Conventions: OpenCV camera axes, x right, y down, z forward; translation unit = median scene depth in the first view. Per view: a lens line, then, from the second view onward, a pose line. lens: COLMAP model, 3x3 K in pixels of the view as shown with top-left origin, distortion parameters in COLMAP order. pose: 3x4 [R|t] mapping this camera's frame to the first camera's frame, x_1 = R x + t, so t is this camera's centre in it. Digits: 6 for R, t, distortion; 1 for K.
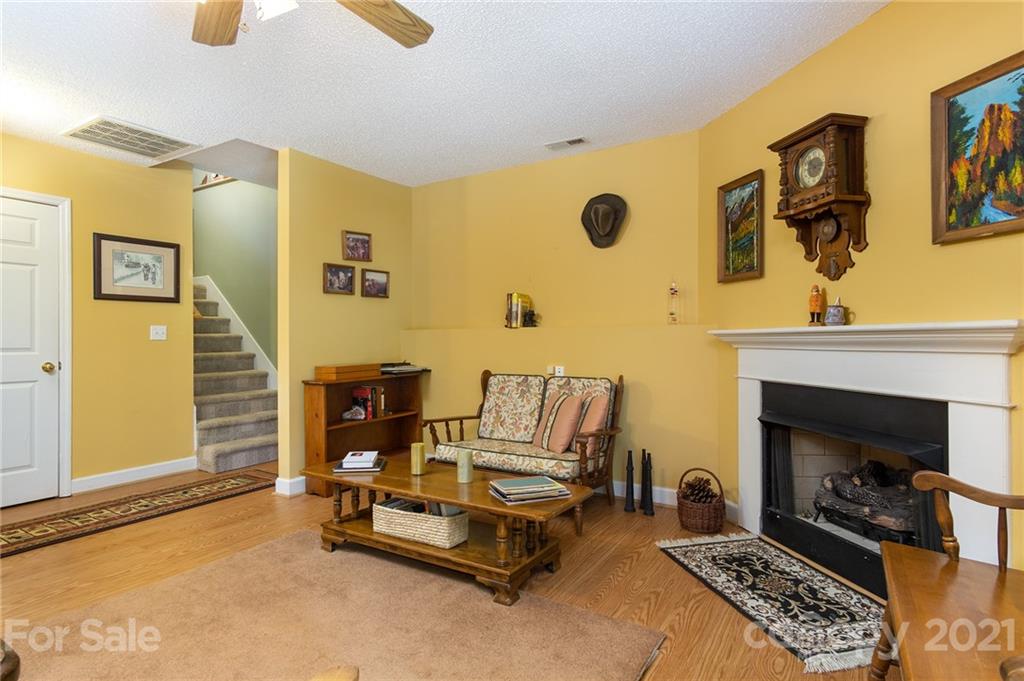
lens RADIAL K [[545.2, 0, 514.2], [0, 545.2, 340.0], [0, 0, 1]] dist [0.003585, 0.000244]
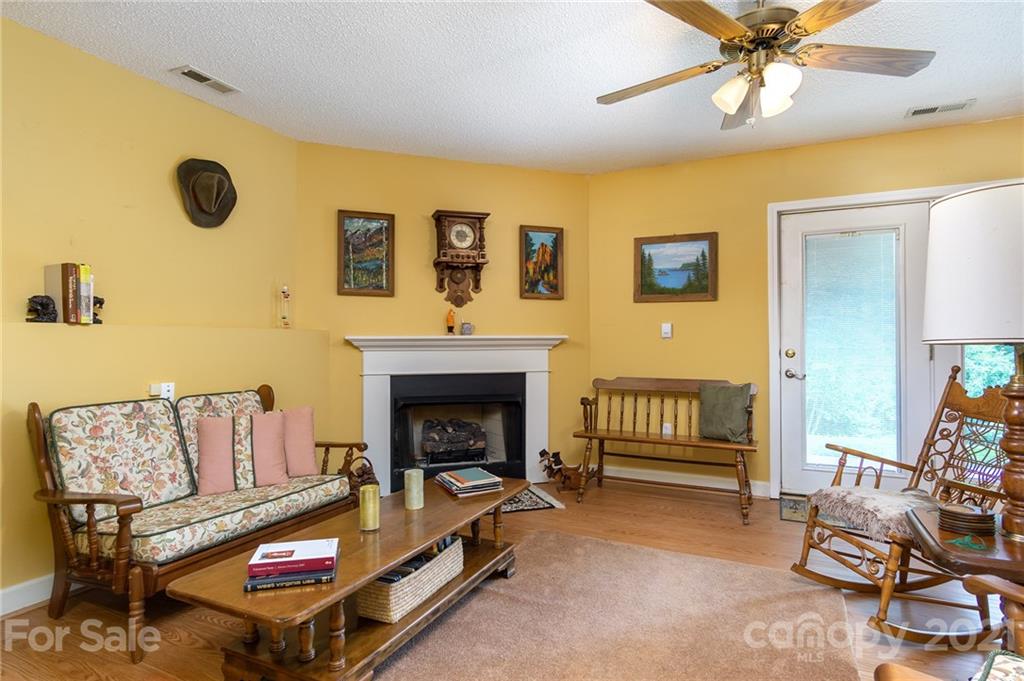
lens RADIAL K [[545.2, 0, 515.0], [0, 545.2, 342.4], [0, 0, 1]] dist [0.003585, 0.000244]
pose [[-0.110593, 0.004450, 0.993856, -0.843514], [0.005452, 0.999978, -0.003870, 0.002217], [-0.993851, 0.004990, -0.110615, 0.814662]]
